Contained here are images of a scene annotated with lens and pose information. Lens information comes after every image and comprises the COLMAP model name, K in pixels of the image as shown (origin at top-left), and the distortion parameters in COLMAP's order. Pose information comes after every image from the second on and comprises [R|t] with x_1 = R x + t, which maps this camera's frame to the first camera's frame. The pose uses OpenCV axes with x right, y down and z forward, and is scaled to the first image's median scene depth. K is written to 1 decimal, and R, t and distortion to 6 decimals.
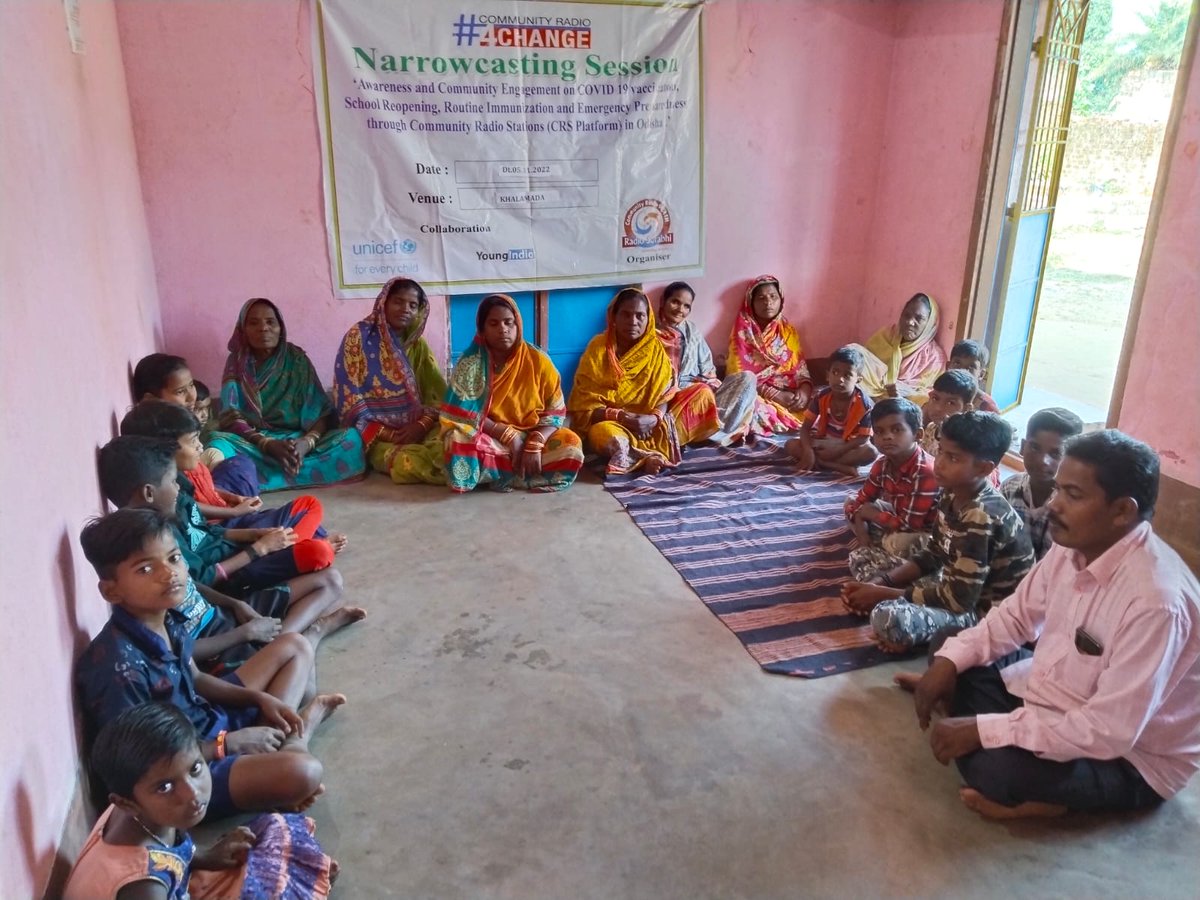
lens RADIAL K [[867.1, 0, 604.2], [0, 867.1, 453.7], [0, 0, 1]] dist [0.078225, -0.106709]
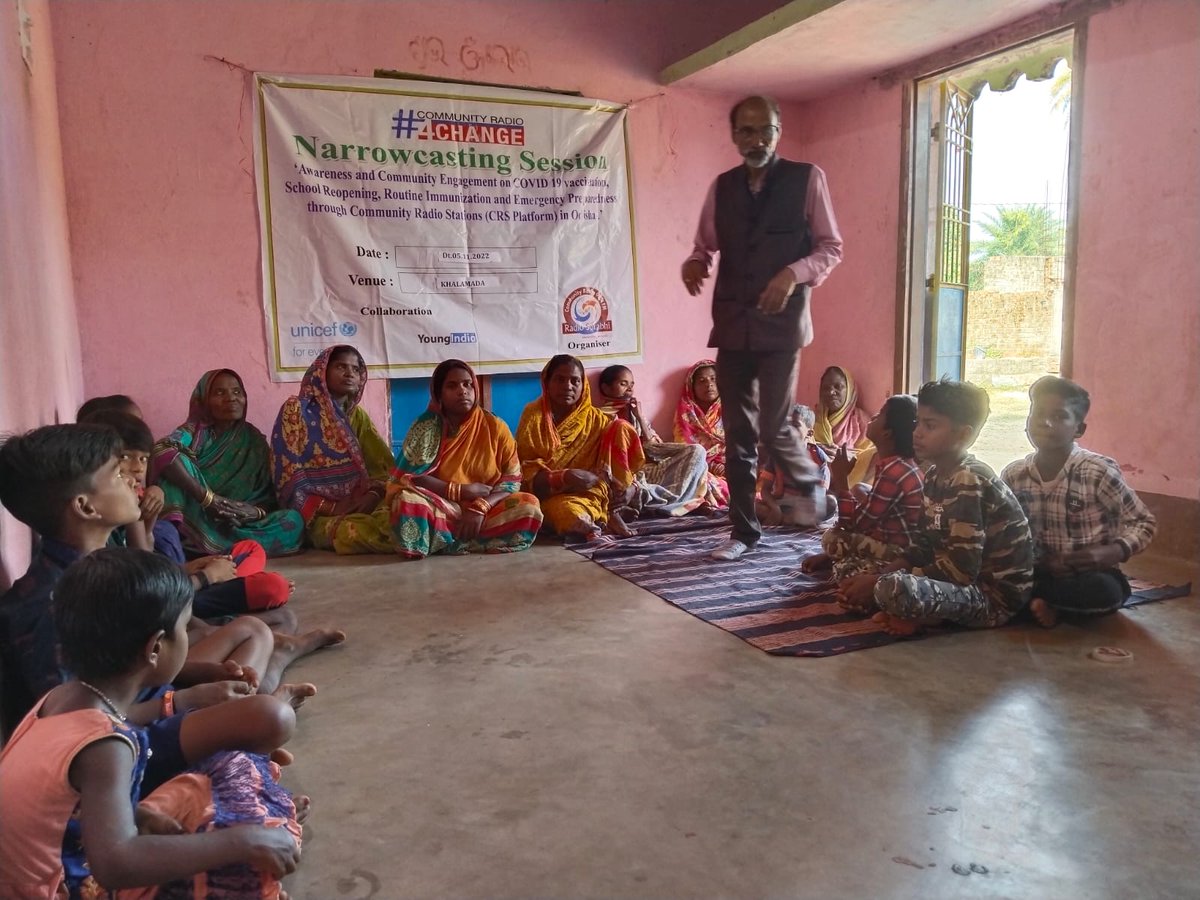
lens RADIAL K [[876.2, 0, 600.0], [0, 876.2, 450.0], [0, 0, 1]] dist [0.084370, -0.131174]
pose [[0.995171, -0.047009, 0.086165, -0.035794], [0.063441, 0.977902, -0.199204, 0.118801], [-0.074896, 0.203708, 0.976163, 0.037123]]
